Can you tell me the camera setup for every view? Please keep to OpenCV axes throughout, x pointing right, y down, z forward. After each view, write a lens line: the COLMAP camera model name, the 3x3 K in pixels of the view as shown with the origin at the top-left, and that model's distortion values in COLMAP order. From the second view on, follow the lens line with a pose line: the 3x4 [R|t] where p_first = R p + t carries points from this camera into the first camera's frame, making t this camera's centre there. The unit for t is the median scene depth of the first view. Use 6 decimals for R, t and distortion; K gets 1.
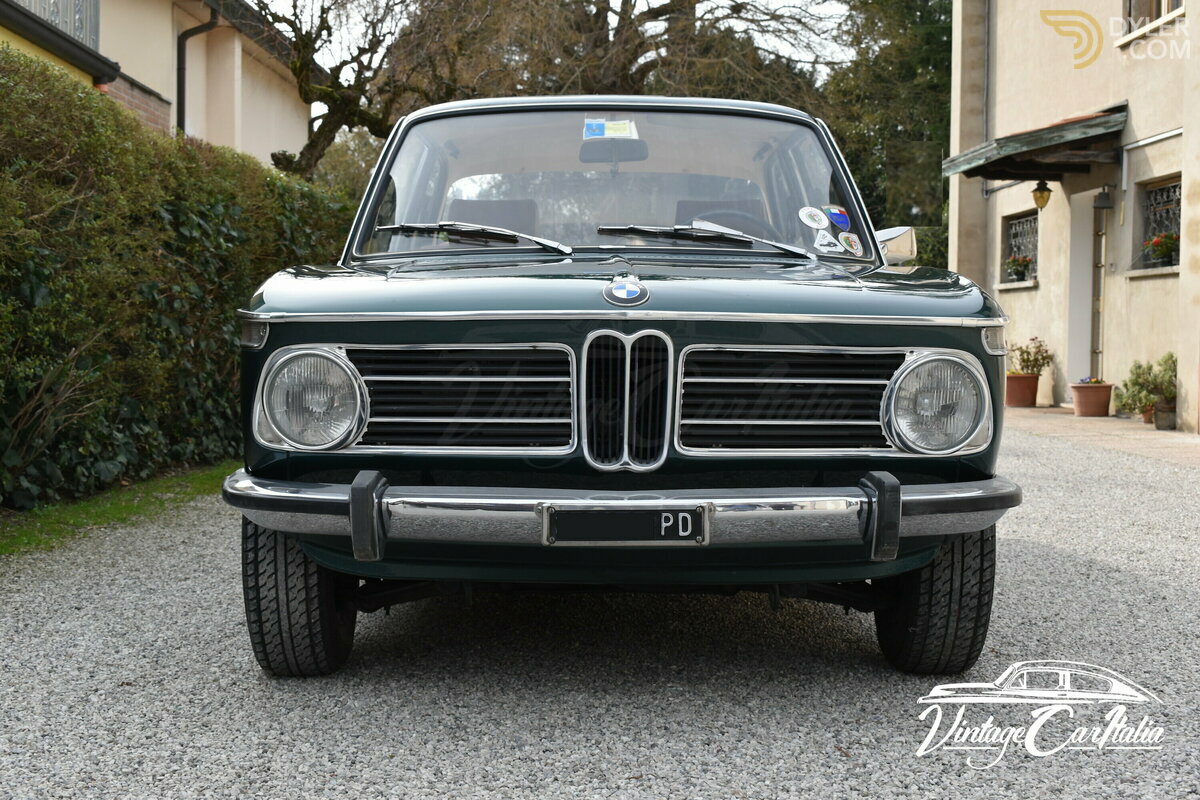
lens RADIAL K [[1767.5, 0, 598.9], [0, 1767.5, 402.9], [0, 0, 1]] dist [-0.010061, 0.000000]
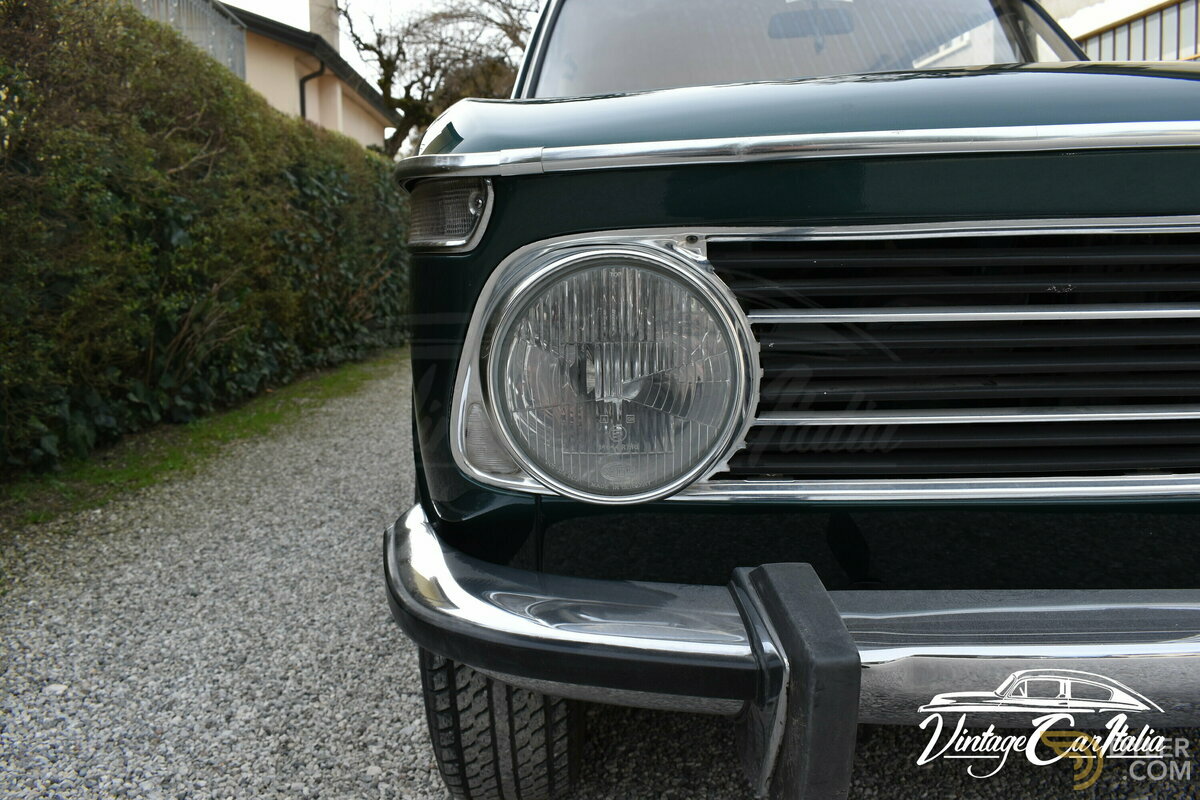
lens RADIAL K [[1065.0, 0, 639.5], [0, 1065.0, 407.4], [0, 0, 1]] dist [-0.090249, -0.004274]
pose [[0.997288, -0.038926, 0.062457, -0.062751], [0.032855, 0.994893, 0.095436, -0.006423], [-0.065853, -0.093125, 0.993474, 0.280703]]
